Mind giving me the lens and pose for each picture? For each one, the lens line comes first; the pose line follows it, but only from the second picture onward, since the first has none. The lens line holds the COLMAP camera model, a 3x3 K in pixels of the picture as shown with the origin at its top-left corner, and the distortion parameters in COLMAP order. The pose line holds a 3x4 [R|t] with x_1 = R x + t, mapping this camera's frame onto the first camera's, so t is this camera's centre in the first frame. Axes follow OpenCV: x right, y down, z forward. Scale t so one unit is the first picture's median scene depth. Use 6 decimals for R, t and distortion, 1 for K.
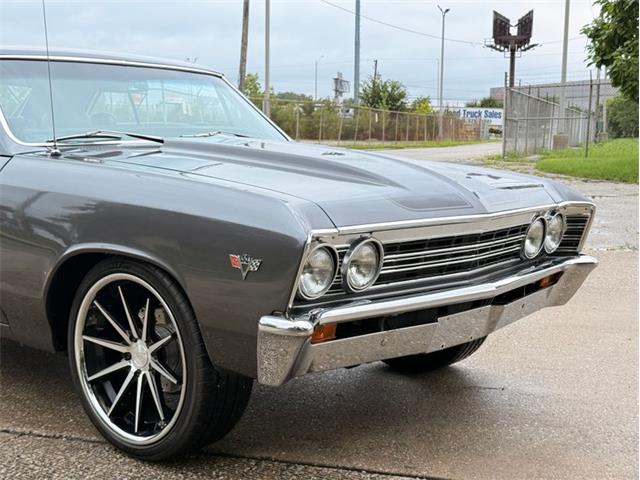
lens RADIAL K [[976.8, 0, 320.0], [0, 976.8, 240.0], [0, 0, 1]] dist [0.168133, -0.265901]
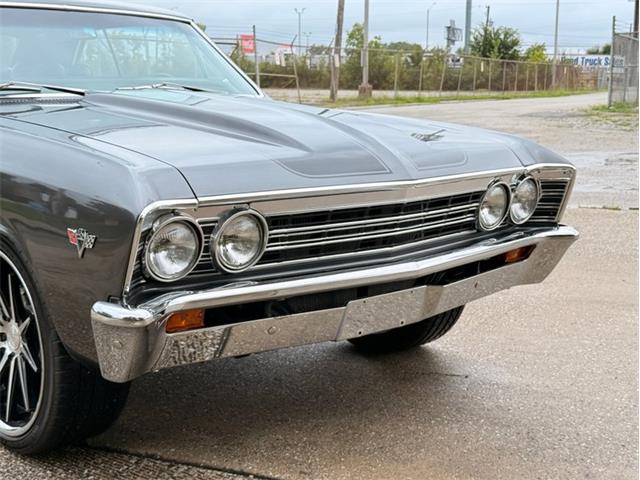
lens RADIAL K [[976.8, 0, 320.0], [0, 976.8, 240.0], [0, 0, 1]] dist [0.168133, -0.265901]
pose [[0.992888, 0.013831, -0.118250, 0.170467], [-0.008029, 0.998747, 0.049403, -0.014461], [0.118785, -0.048102, 0.991754, 0.125844]]
